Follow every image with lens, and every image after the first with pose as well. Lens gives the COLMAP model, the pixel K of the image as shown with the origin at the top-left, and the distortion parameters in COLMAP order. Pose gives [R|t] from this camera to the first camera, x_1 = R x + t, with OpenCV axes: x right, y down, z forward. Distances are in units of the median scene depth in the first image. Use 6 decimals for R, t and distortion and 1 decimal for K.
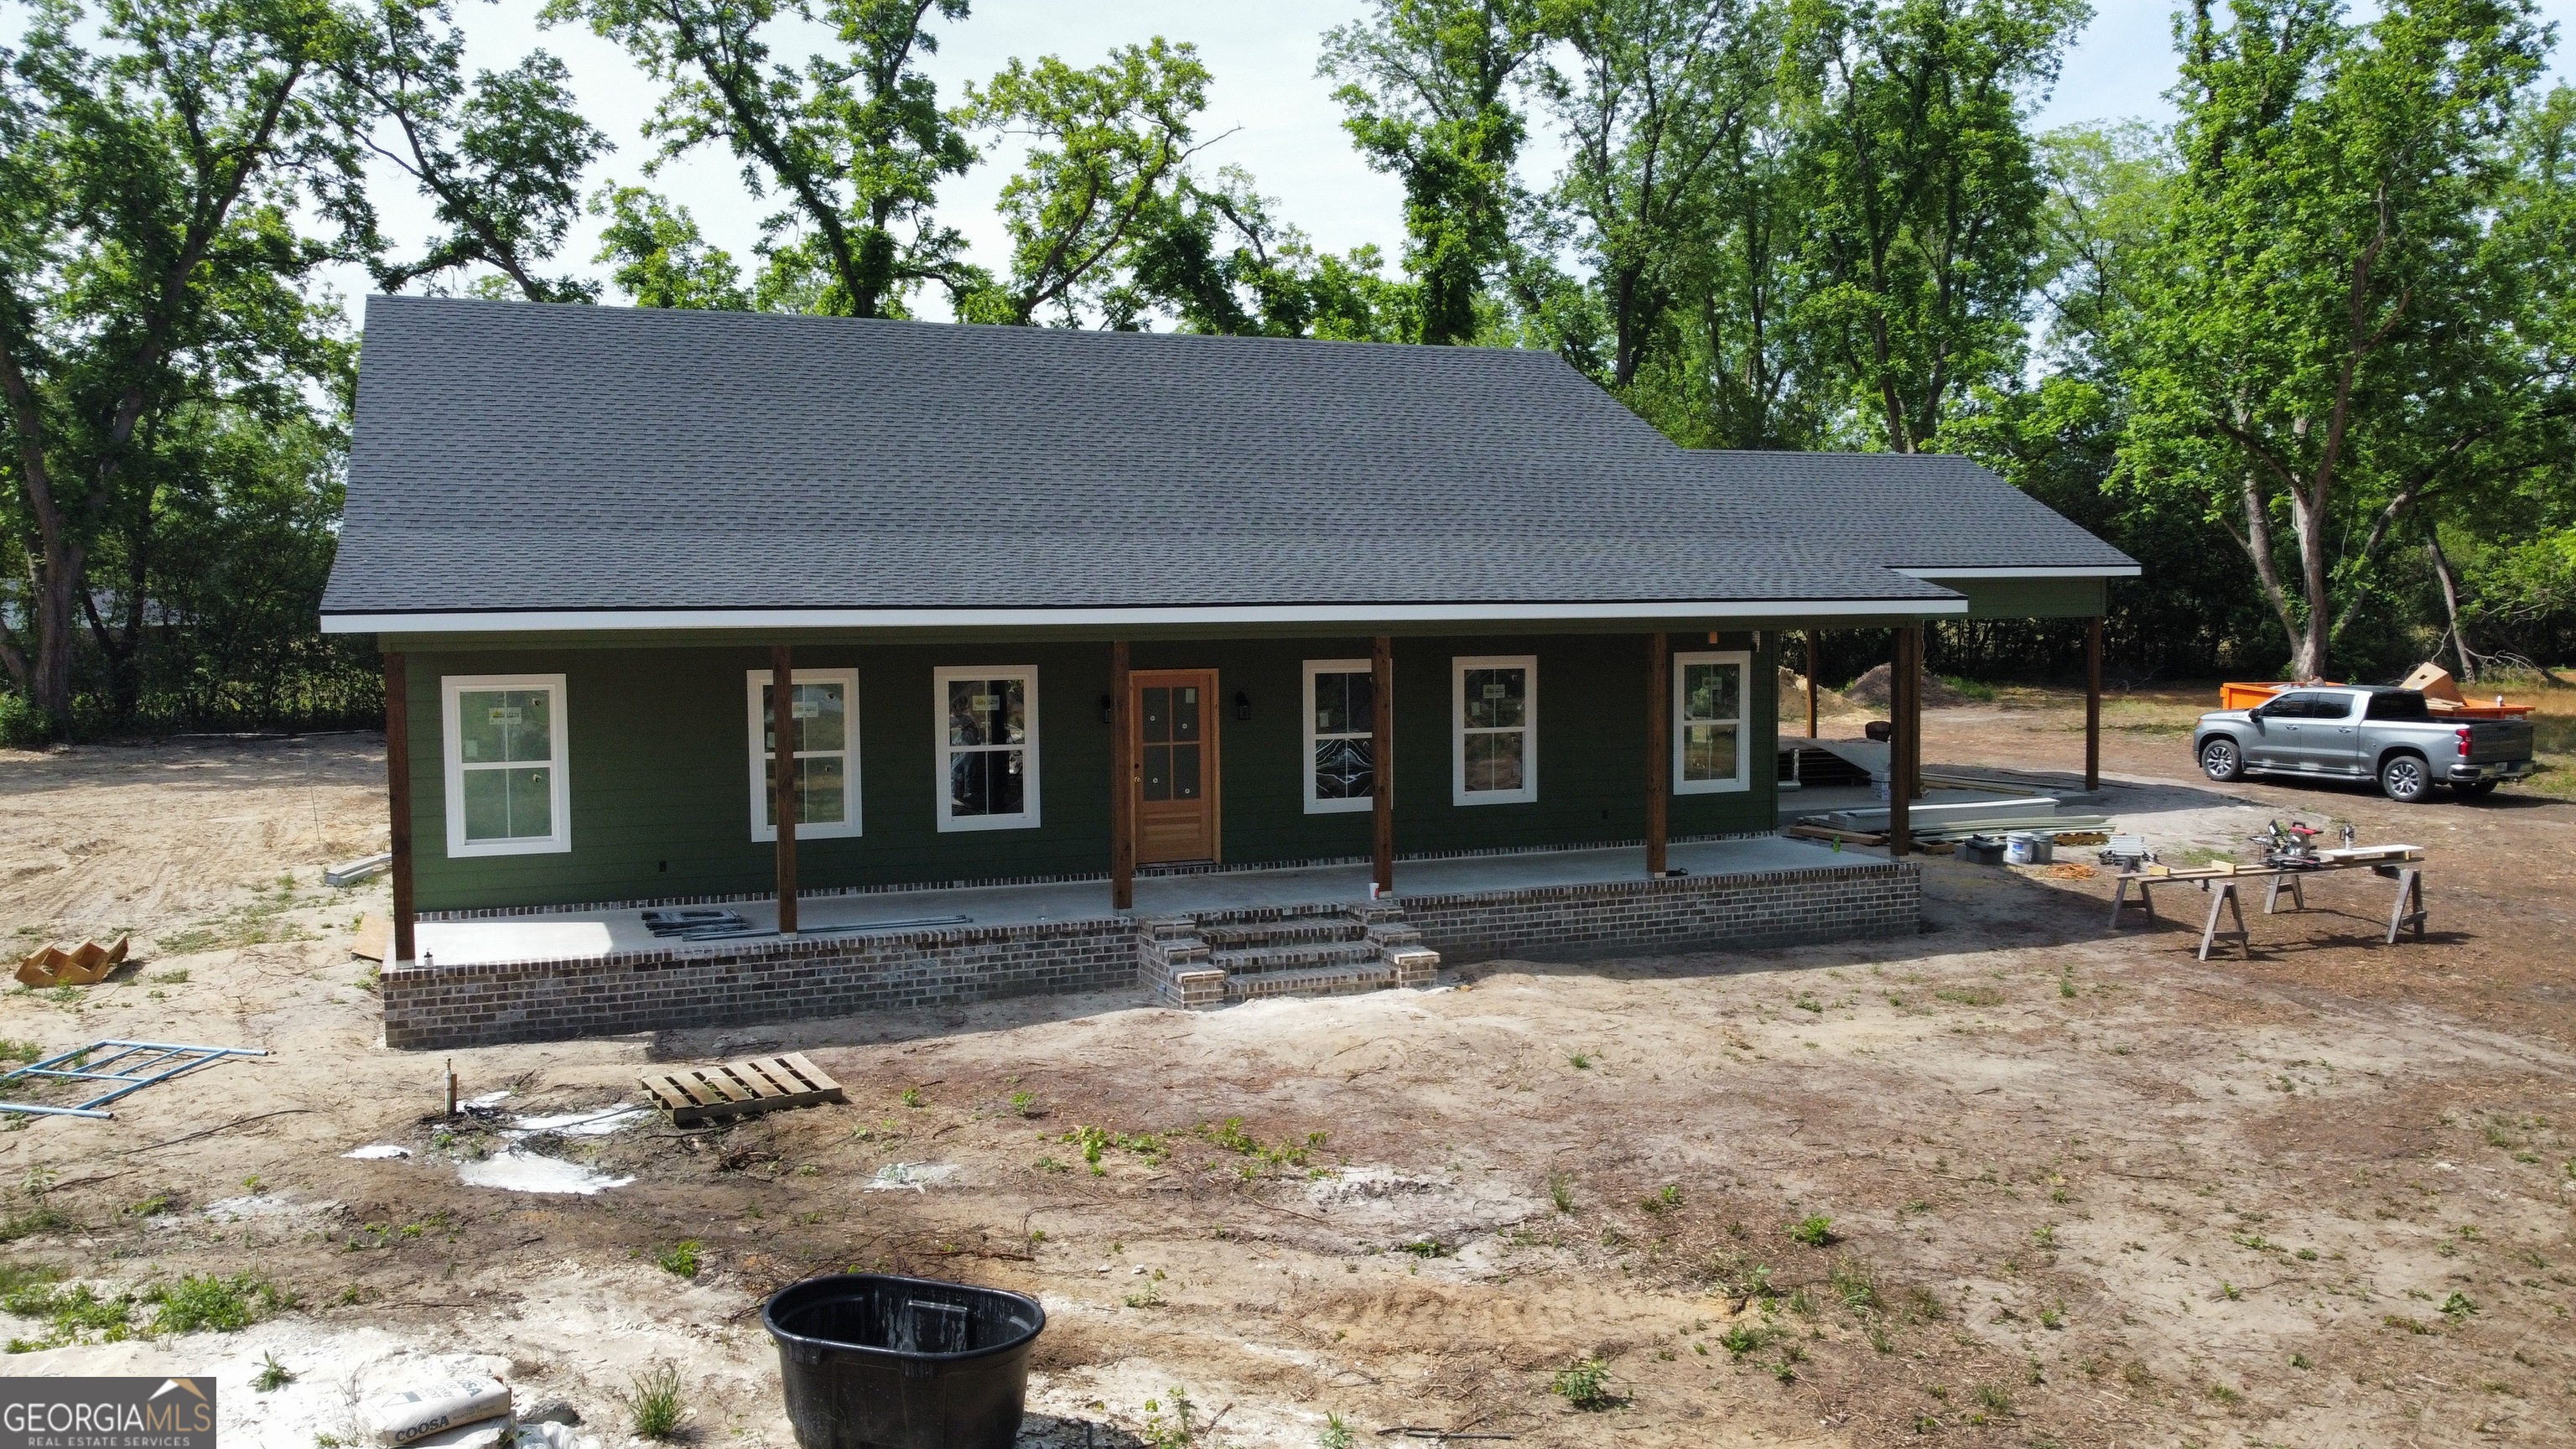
lens RADIAL K [[1964.2, 0, 1279.3], [0, 1964.2, 728.3], [0, 0, 1]] dist [0.000638, -0.003771]
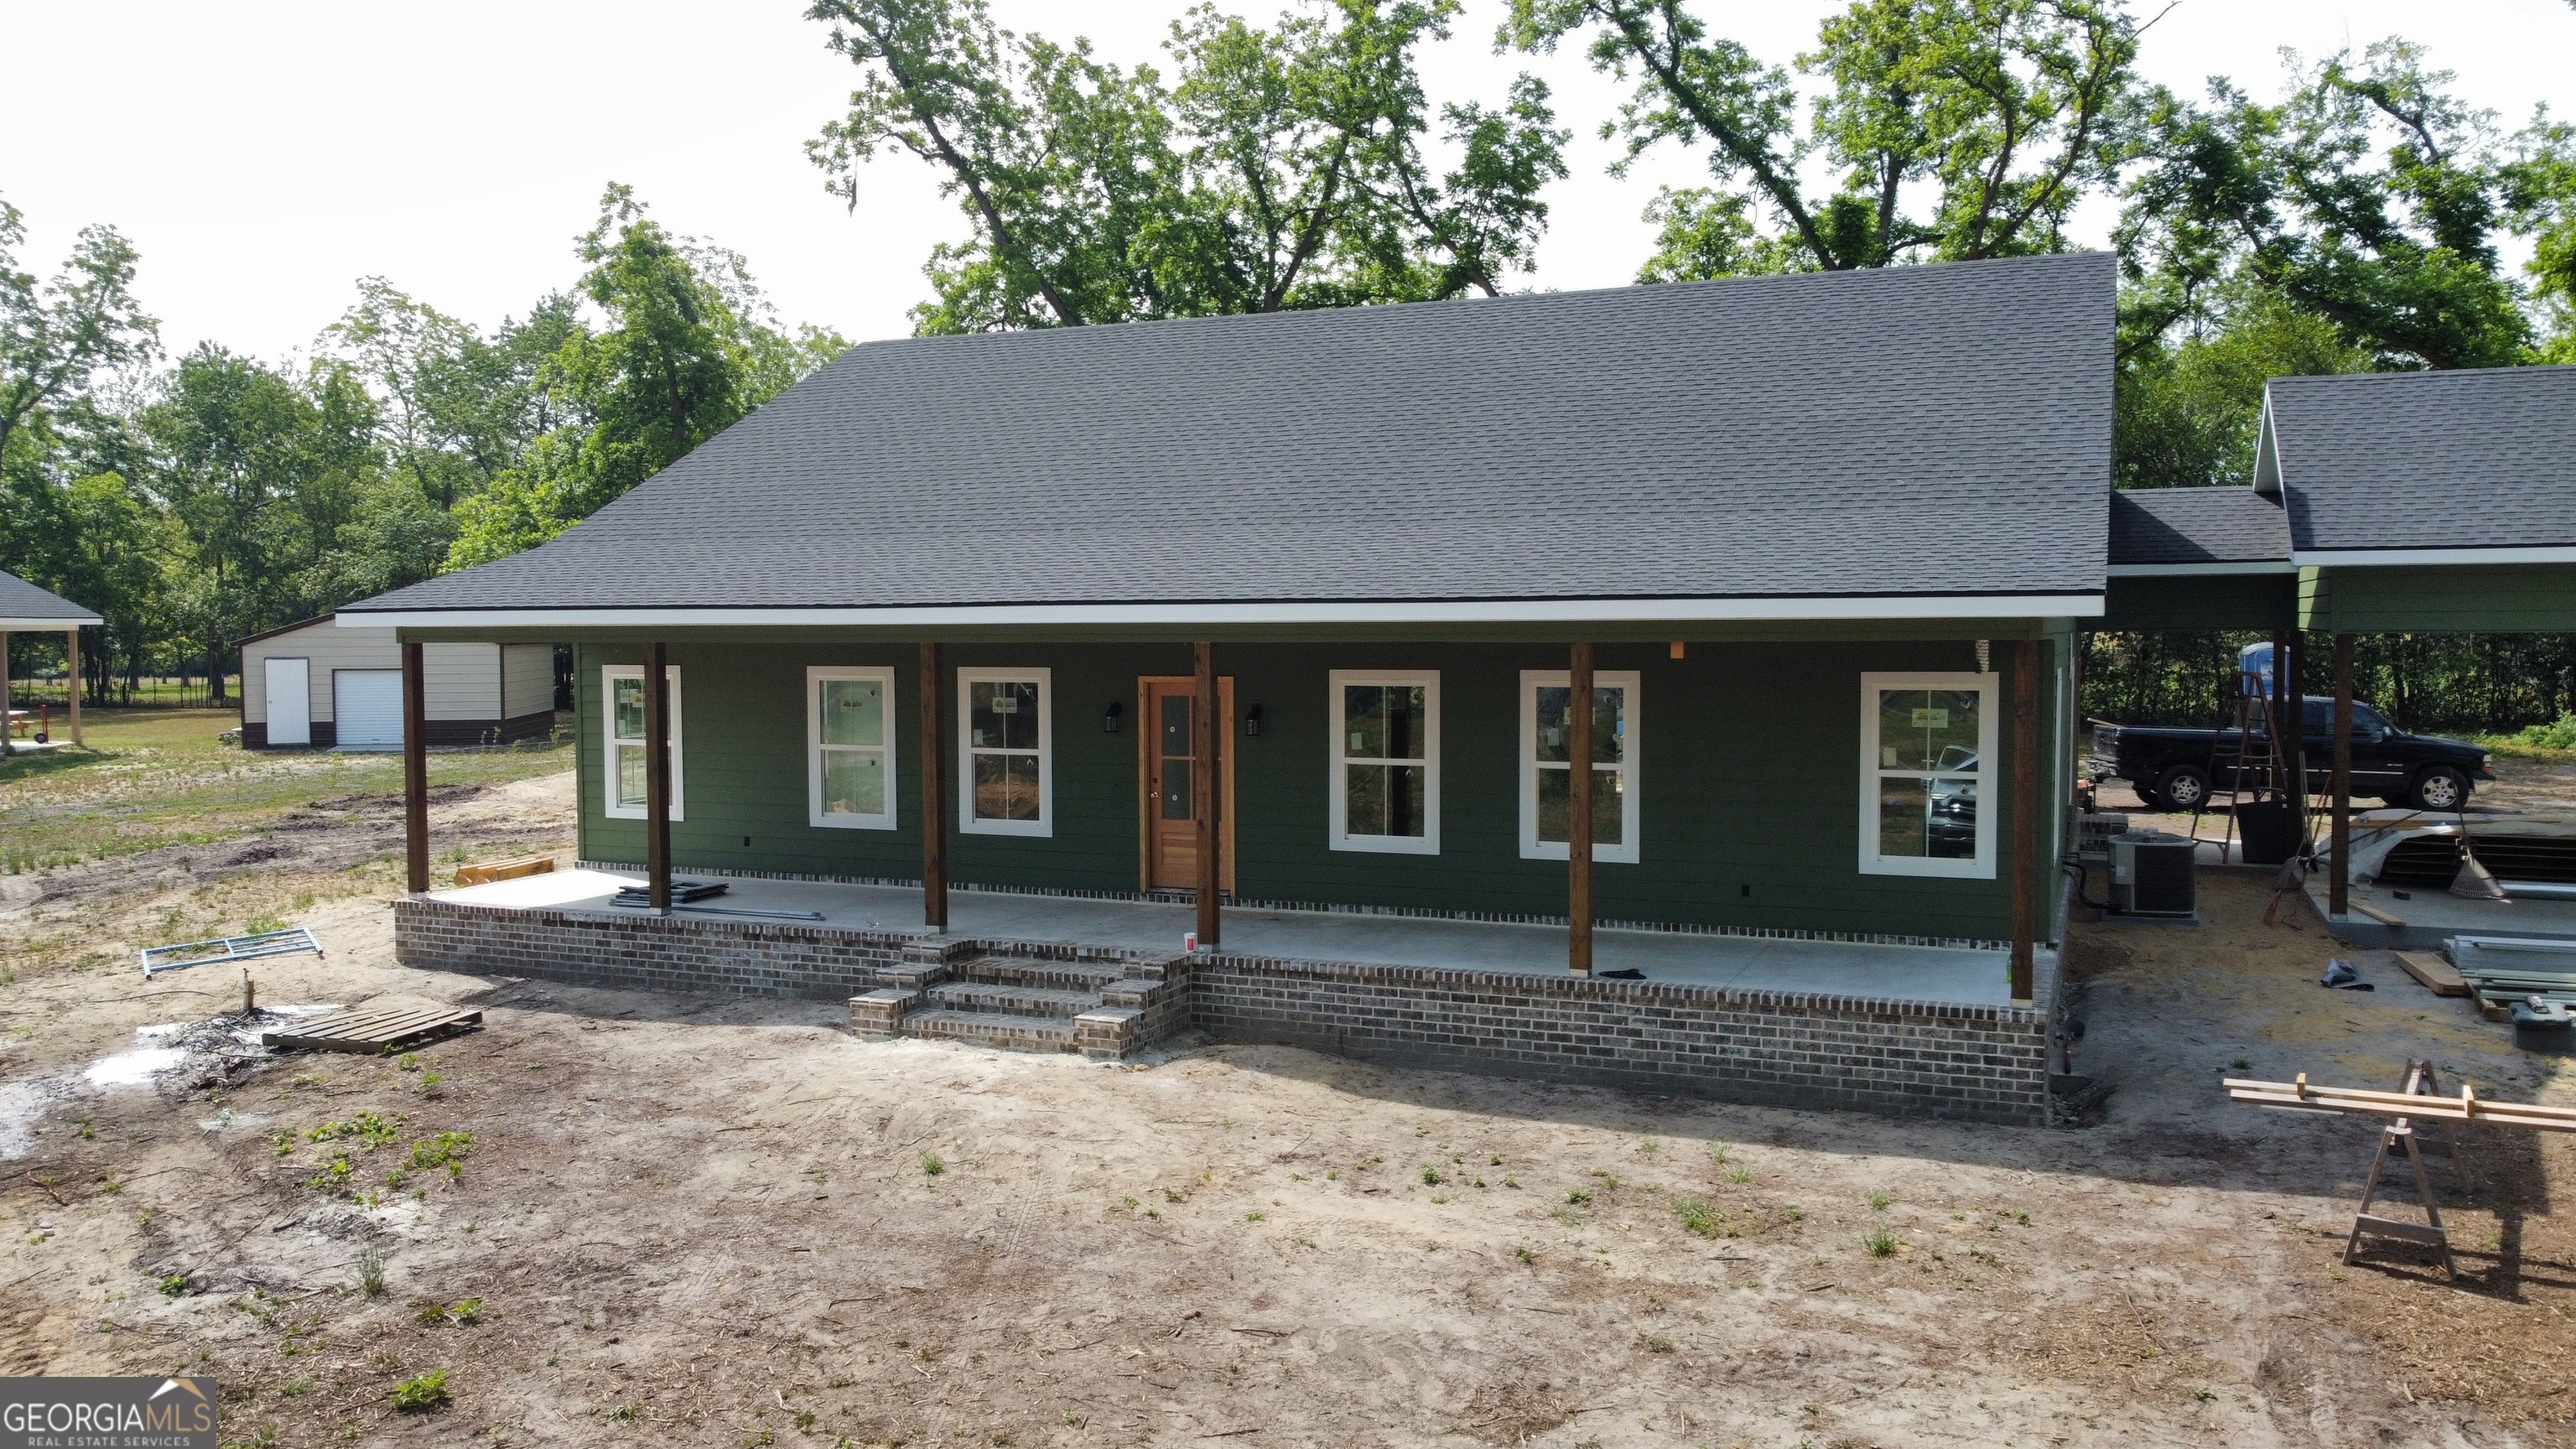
lens RADIAL K [[1964.2, 0, 1297.5], [0, 1964.2, 735.4], [0, 0, 1]] dist [0.000638, -0.003771]
pose [[0.700305, 0.045747, -0.712377, 0.659363], [-0.044509, 0.998801, 0.020386, -0.024723], [0.712455, 0.017431, 0.701501, 0.425333]]
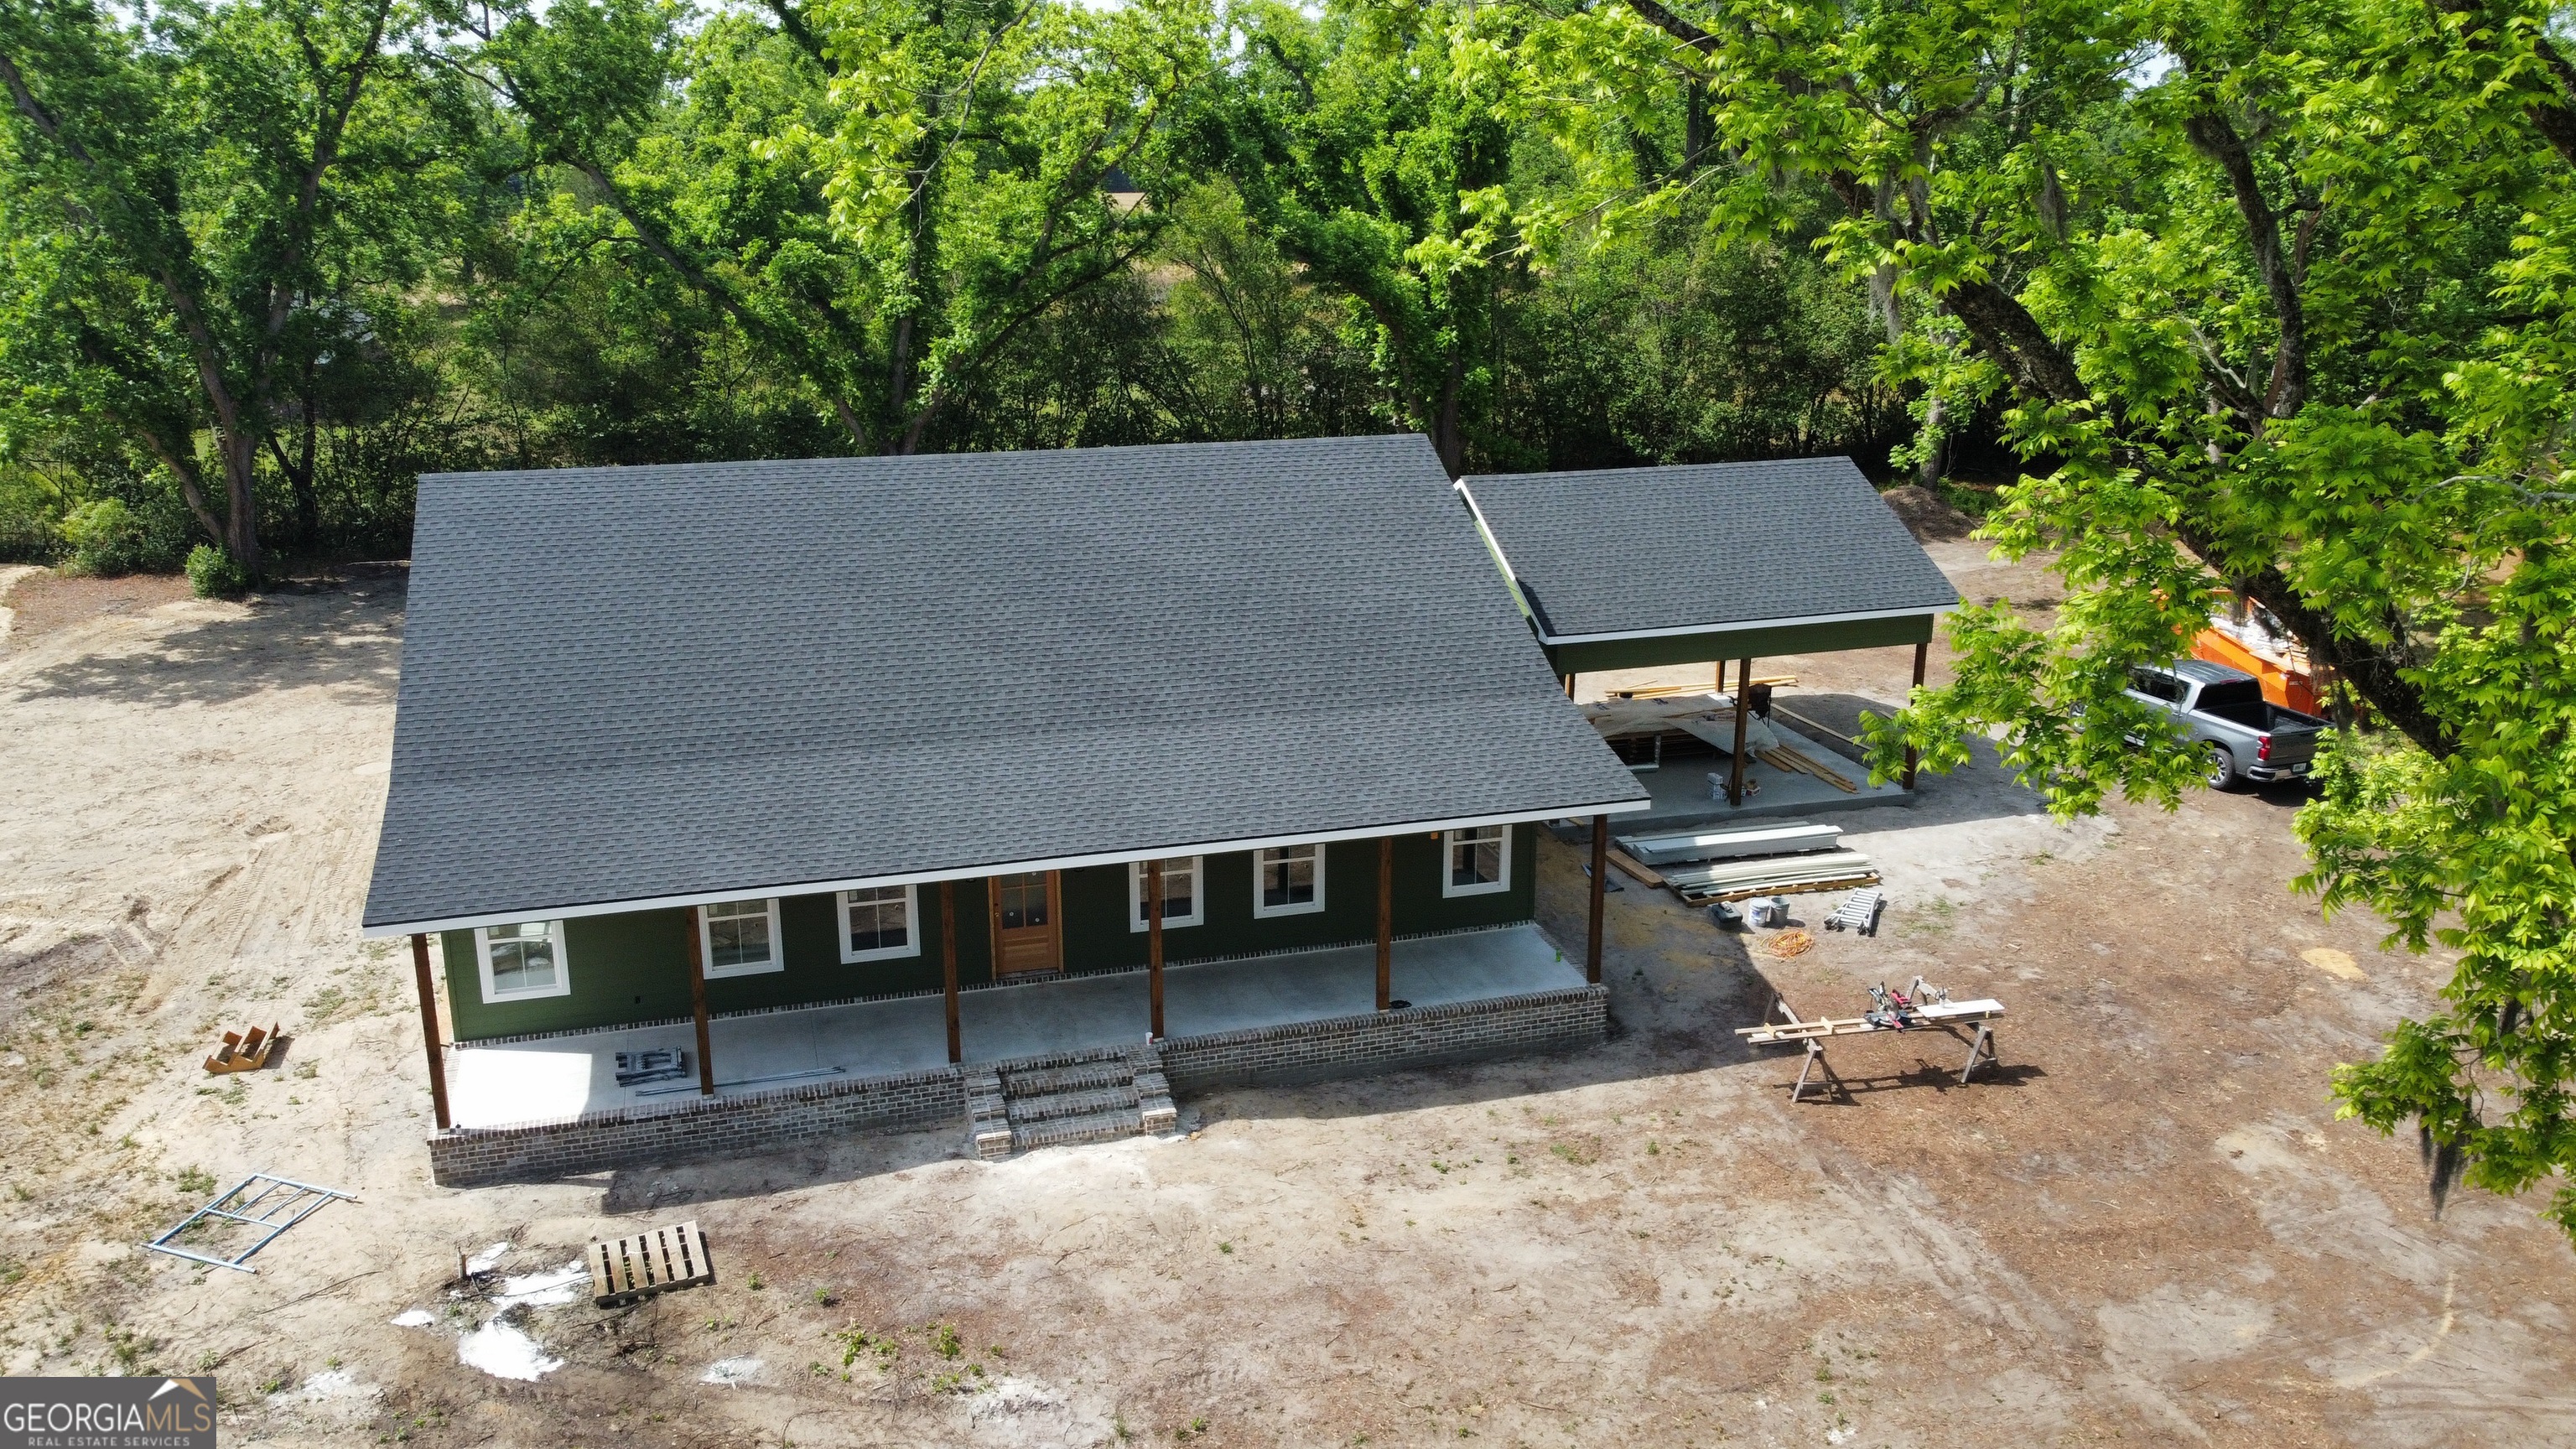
lens RADIAL K [[1964.2, 0, 1282.6], [0, 1964.2, 739.7], [0, 0, 1]] dist [0.000638, -0.003771]
pose [[0.994760, 0.040494, -0.093875, 0.250415], [-0.017389, 0.971851, 0.234953, -0.422937], [0.100747, -0.232090, 0.967463, -0.241641]]
